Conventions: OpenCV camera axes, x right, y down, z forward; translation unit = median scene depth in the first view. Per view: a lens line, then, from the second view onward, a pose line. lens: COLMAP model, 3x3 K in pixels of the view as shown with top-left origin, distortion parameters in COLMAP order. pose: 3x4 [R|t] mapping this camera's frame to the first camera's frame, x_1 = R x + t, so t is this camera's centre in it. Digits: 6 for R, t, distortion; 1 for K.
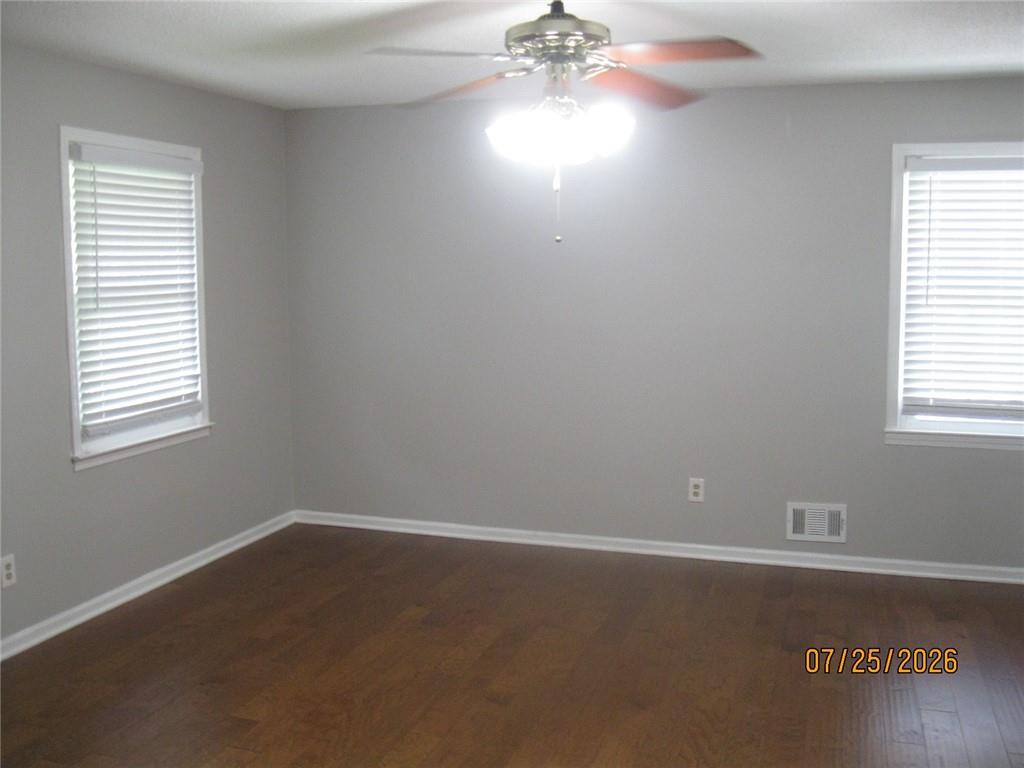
lens RADIAL K [[1041.8, 0, 494.8], [0, 1041.8, 383.2], [0, 0, 1]] dist [-0.098514, -0.004695]
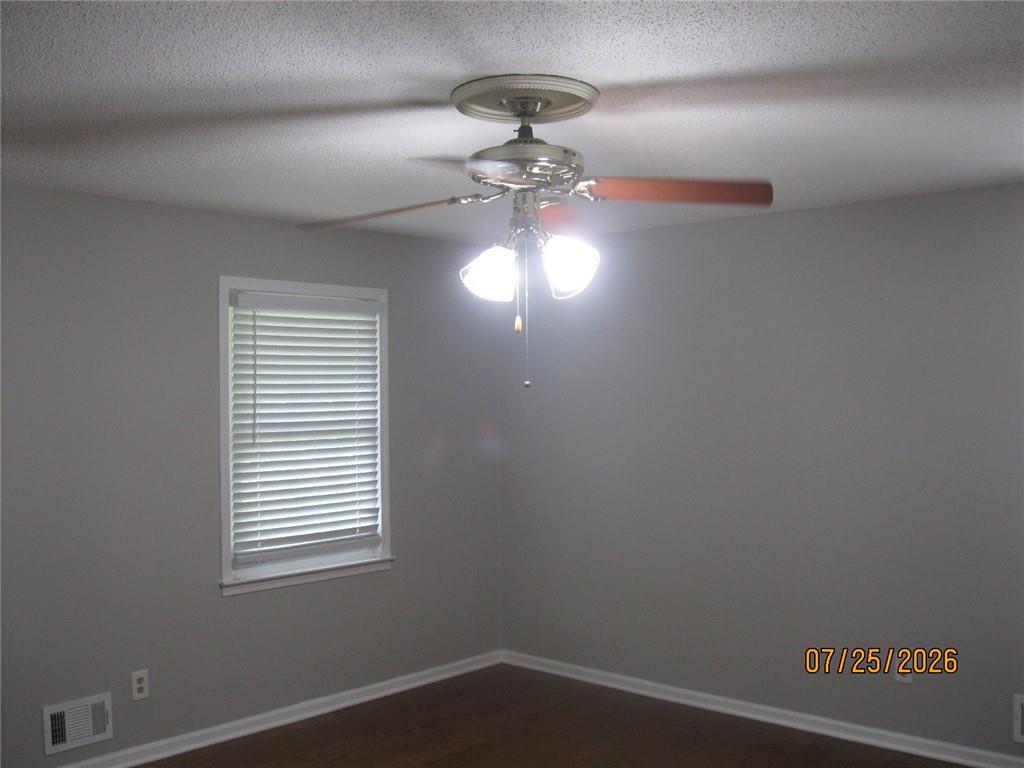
lens RADIAL K [[1041.8, 0, 494.8], [0, 1041.8, 383.2], [0, 0, 1]] dist [-0.098514, -0.004695]
pose [[0.913354, -0.007584, -0.407096, 0.267976], [-0.040759, 0.993101, -0.109946, -0.025834], [0.405121, 0.117012, 0.906744, 0.113967]]
